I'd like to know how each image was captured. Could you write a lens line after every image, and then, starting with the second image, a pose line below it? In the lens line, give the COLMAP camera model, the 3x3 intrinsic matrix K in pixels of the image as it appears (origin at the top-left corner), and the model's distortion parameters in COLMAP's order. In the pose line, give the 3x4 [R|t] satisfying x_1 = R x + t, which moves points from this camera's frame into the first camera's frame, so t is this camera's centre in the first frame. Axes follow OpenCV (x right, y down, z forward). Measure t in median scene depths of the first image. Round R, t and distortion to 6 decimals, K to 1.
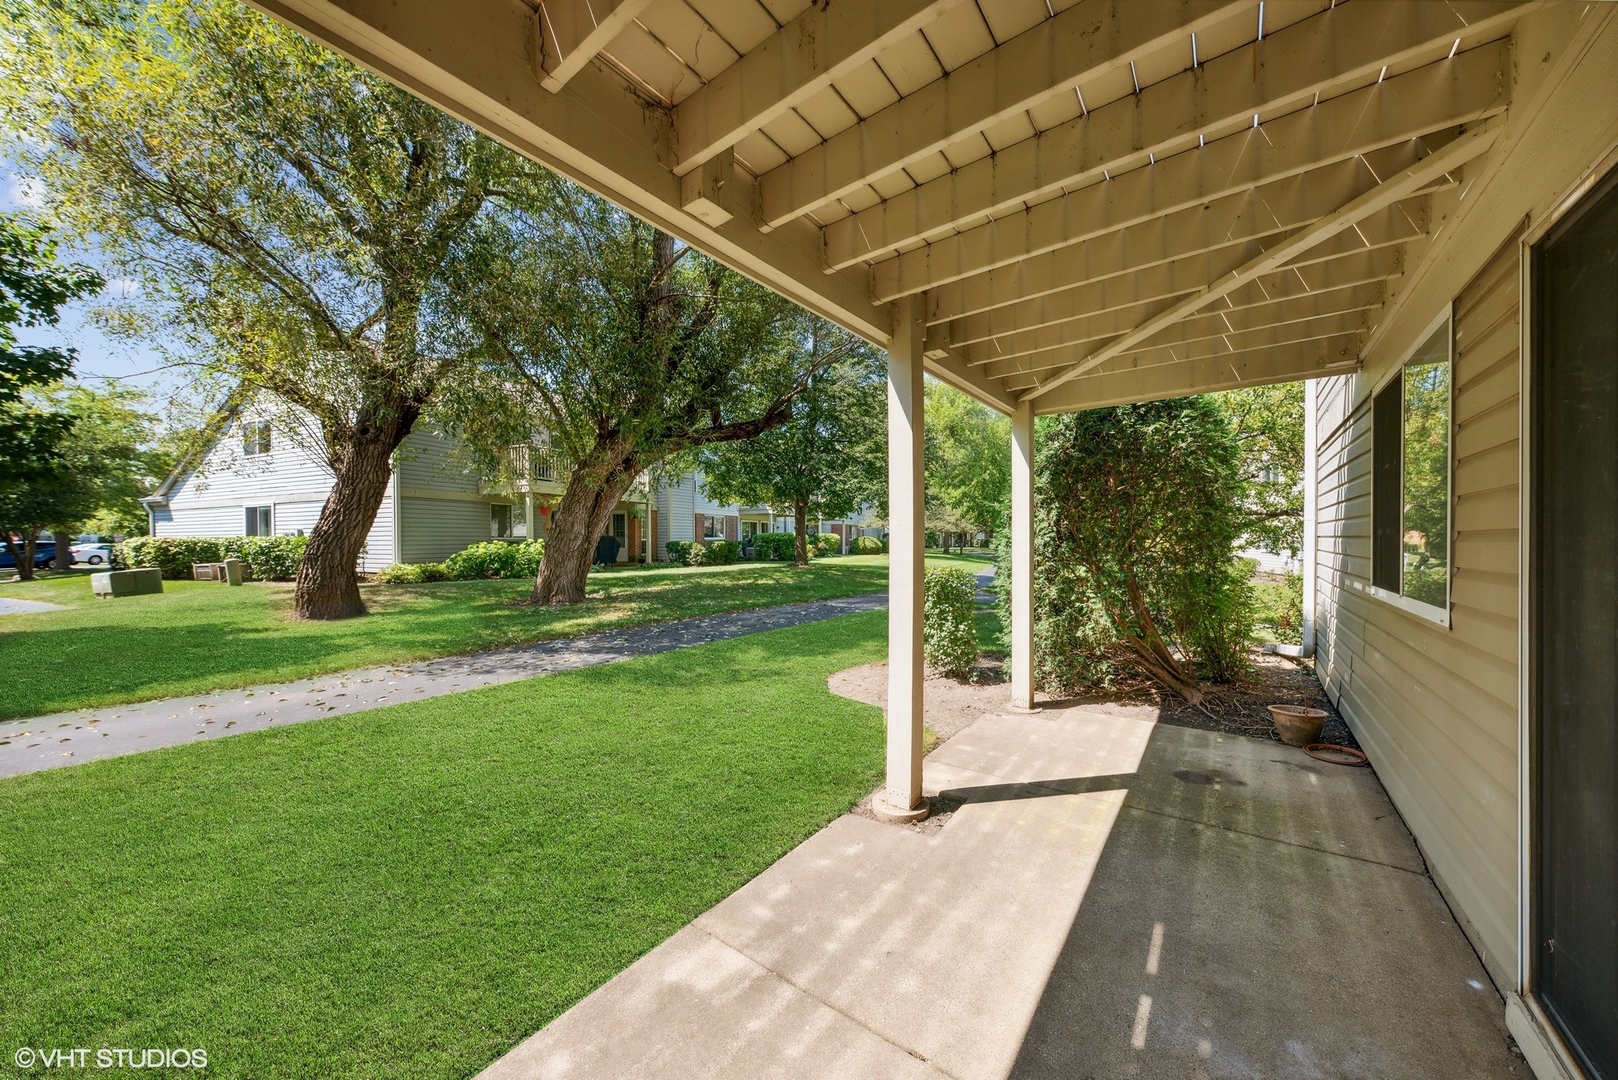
lens RADIAL K [[562.2, 0, 809.0], [0, 562.2, 540.0], [0, 0, 1]] dist [0.000804, 0.000005]
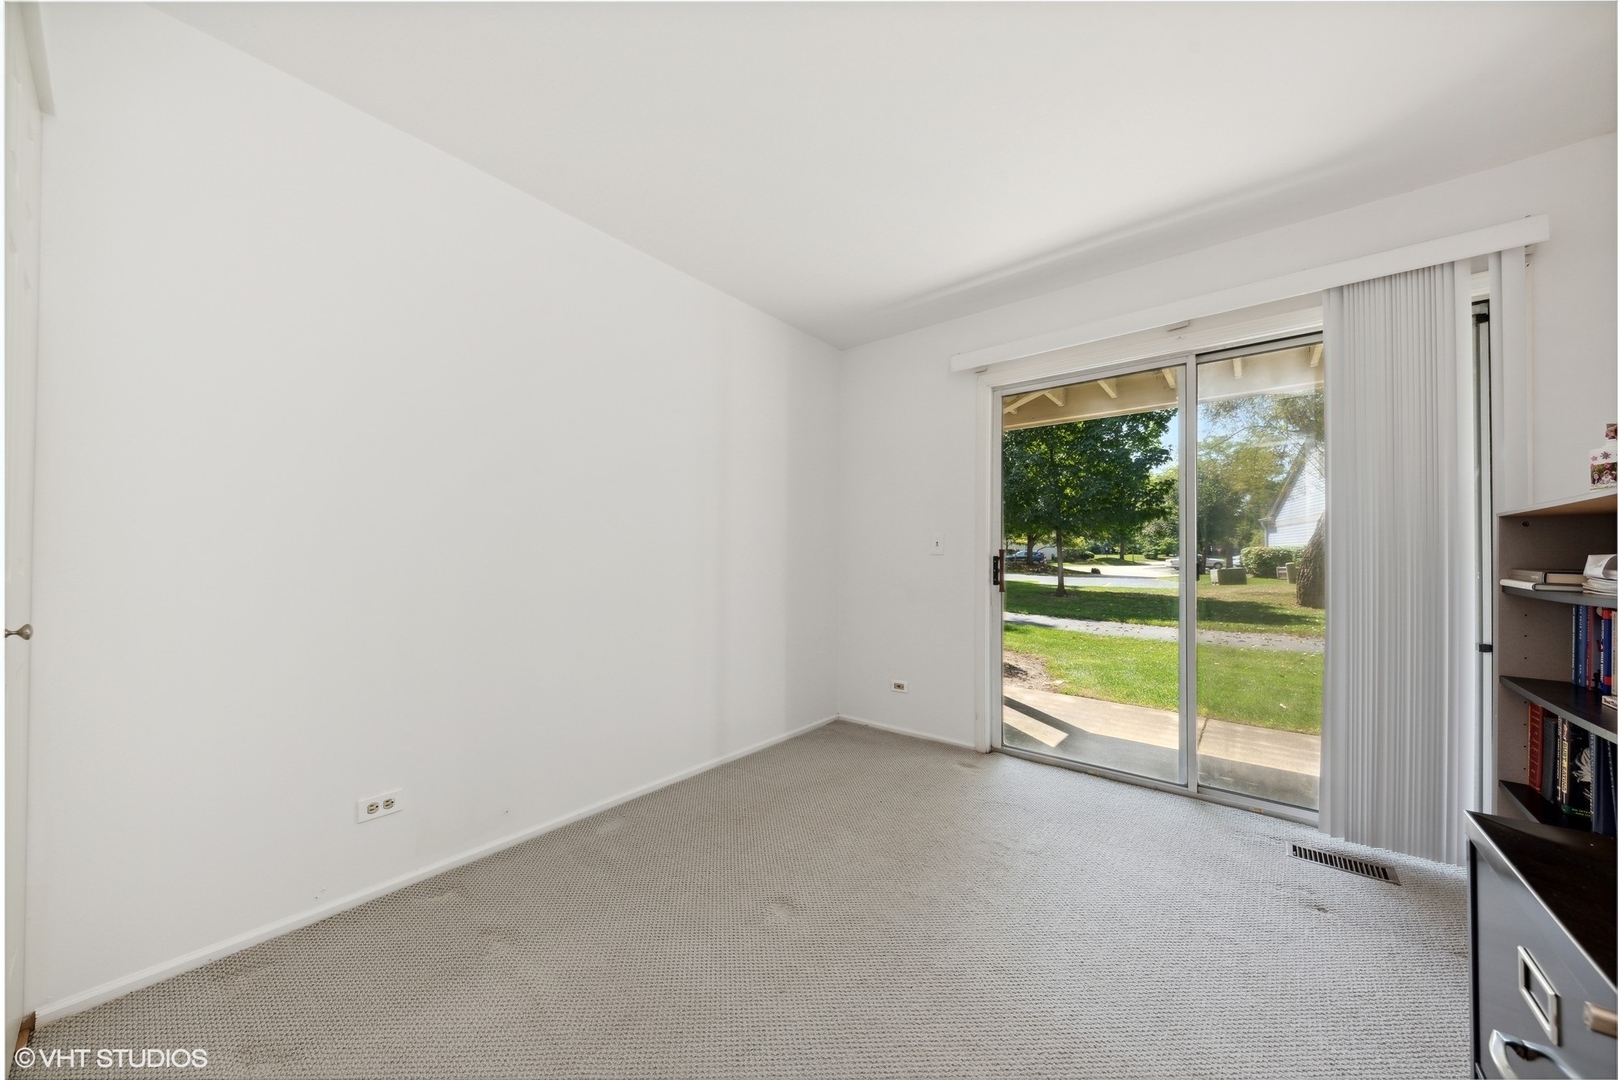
lens RADIAL K [[562.2, 0, 809.0], [0, 562.2, 540.0], [0, 0, 1]] dist [0.000804, 0.000005]
pose [[-0.041221, -0.013500, -0.999059, 0.463003], [-0.006686, 0.999890, -0.013235, 0.008396], [0.999128, 0.006134, -0.041307, -0.101677]]
